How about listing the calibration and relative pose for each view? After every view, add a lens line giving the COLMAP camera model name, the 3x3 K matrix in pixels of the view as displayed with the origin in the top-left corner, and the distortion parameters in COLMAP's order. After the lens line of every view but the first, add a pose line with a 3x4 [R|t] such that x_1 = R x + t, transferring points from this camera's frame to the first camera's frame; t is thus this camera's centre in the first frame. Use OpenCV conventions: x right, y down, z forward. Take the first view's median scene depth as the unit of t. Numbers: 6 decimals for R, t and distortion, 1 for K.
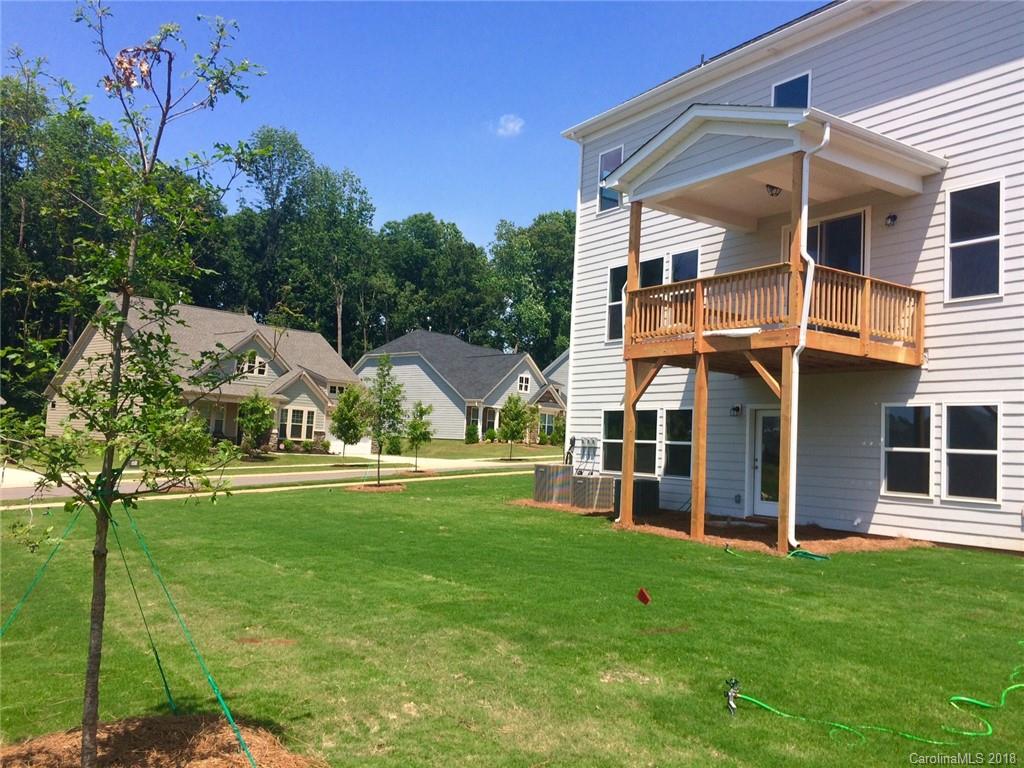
lens RADIAL K [[872.6, 0, 510.3], [0, 872.6, 385.3], [0, 0, 1]] dist [0.058504, -0.031563]
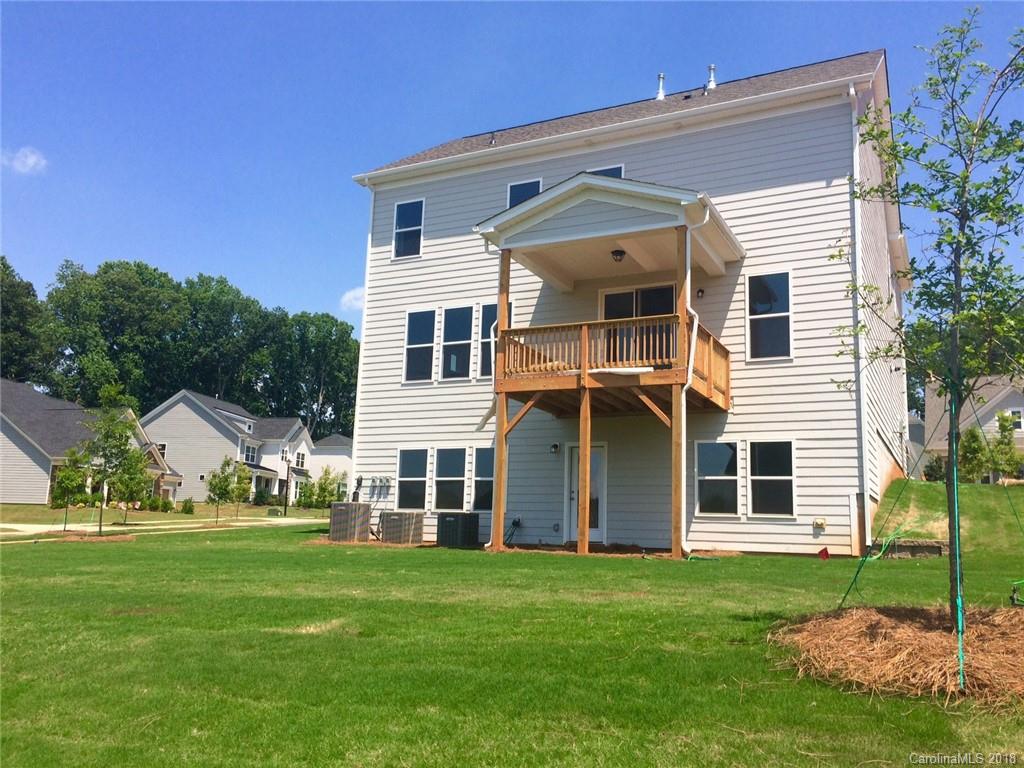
lens RADIAL K [[872.6, 0, 510.7], [0, 872.6, 386.6], [0, 0, 1]] dist [0.058504, -0.031563]
pose [[0.875903, 0.066369, 0.477901, -0.395558], [-0.027011, 0.995686, -0.088771, 0.062240], [-0.481731, 0.064846, 0.873916, 0.062516]]
